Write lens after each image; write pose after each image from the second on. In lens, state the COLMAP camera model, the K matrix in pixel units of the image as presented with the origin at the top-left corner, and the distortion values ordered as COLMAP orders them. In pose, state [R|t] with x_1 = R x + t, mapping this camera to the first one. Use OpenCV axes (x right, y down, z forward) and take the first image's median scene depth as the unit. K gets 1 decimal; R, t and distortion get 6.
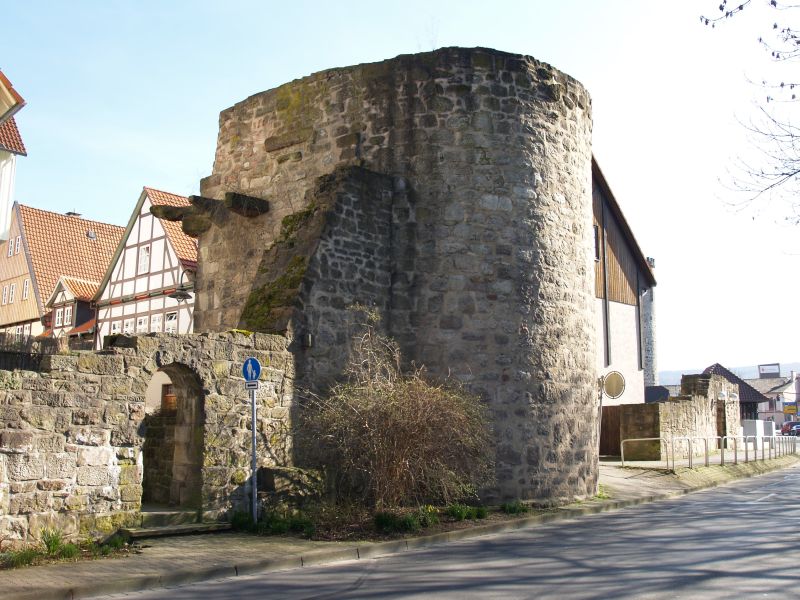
lens RADIAL K [[805.1, 0, 400.0], [0, 805.1, 300.0], [0, 0, 1]] dist [-0.100236, 0.009120]
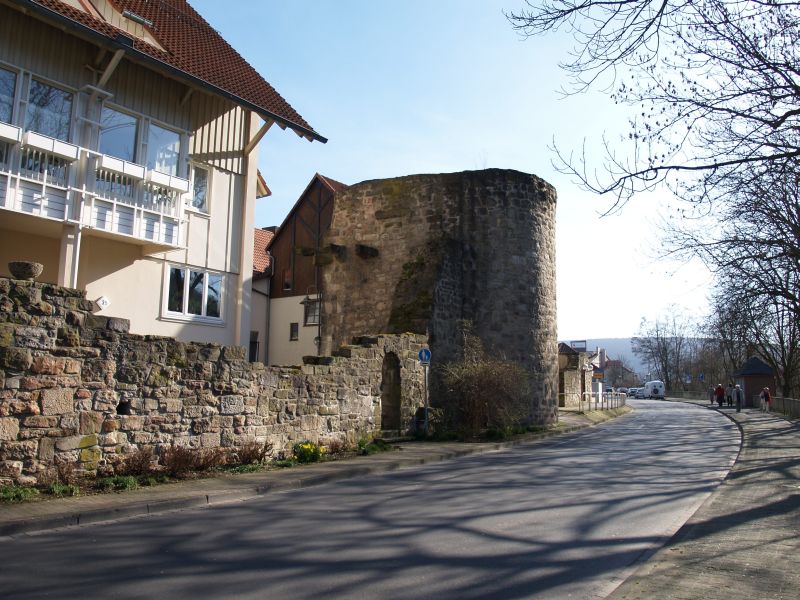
lens RADIAL K [[660.1, 0, 400.0], [0, 660.1, 300.0], [0, 0, 1]] dist [-0.095502, 0.006665]
pose [[0.981961, 0.027801, 0.187027, -0.404938], [-0.033001, 0.999149, 0.024746, -0.059657], [-0.186180, -0.030471, 0.982043, -0.383469]]
